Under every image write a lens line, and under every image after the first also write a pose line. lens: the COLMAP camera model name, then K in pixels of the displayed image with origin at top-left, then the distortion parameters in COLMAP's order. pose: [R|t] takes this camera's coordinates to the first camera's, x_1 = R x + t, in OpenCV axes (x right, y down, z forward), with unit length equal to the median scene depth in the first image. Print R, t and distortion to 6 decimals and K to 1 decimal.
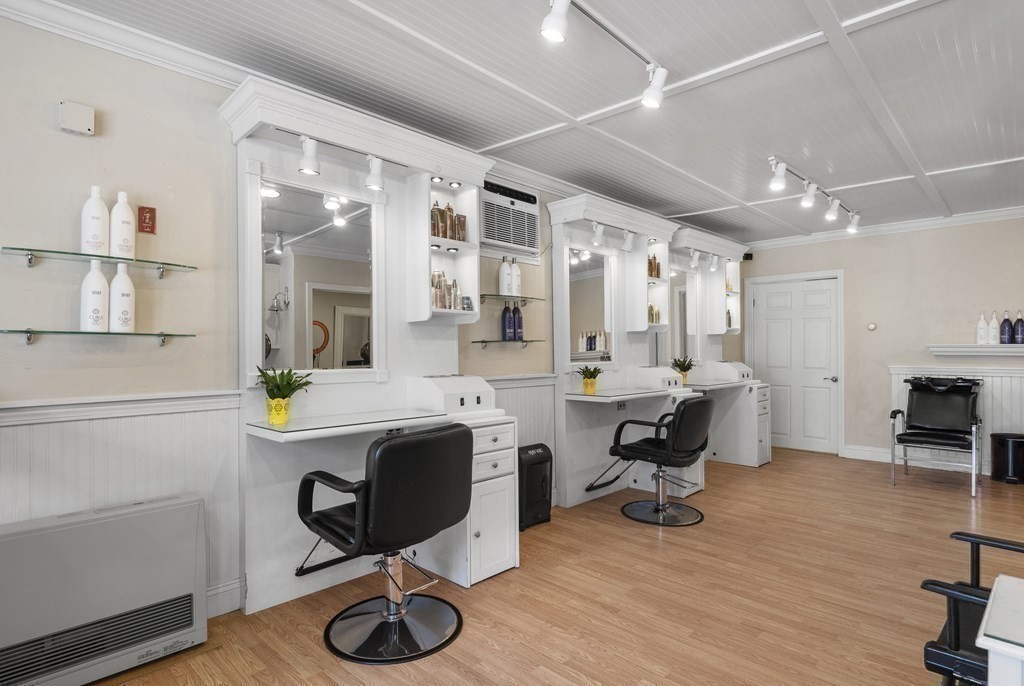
lens RADIAL K [[543.9, 0, 509.2], [0, 543.9, 344.4], [0, 0, 1]] dist [0.003500, -0.003419]
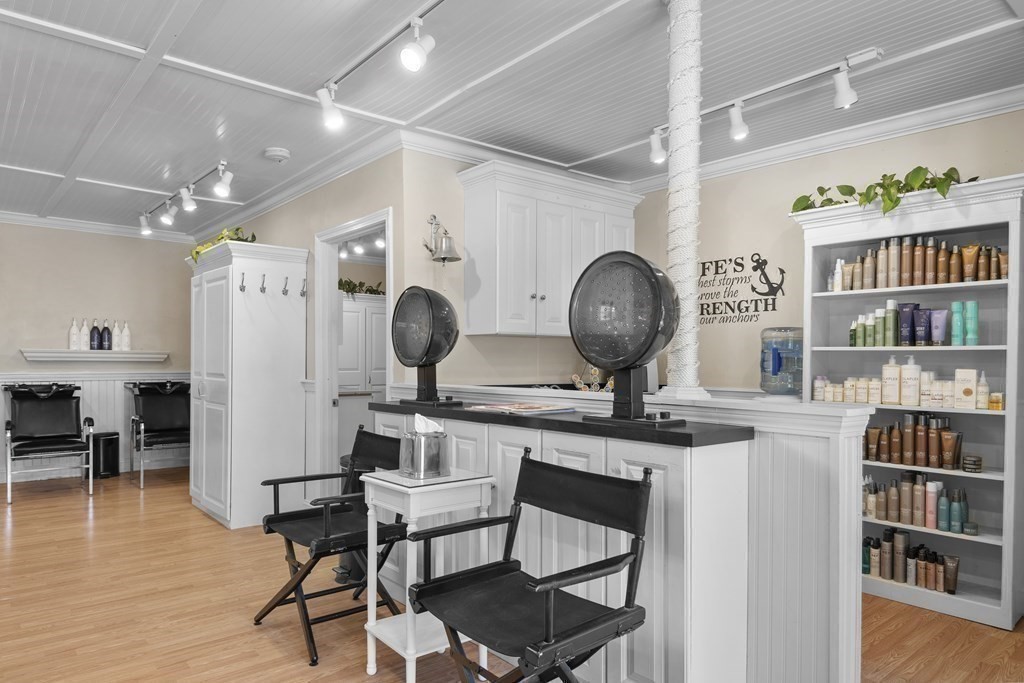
lens RADIAL K [[639.2, 0, 506.0], [0, 639.2, 370.1], [0, 0, 1]] dist [0.003505, 0.007214]
pose [[0.102420, -0.015865, 0.994615, -0.266194], [-0.012881, 0.999768, 0.017274, 0.007021], [-0.994658, -0.014581, 0.102192, 0.071942]]
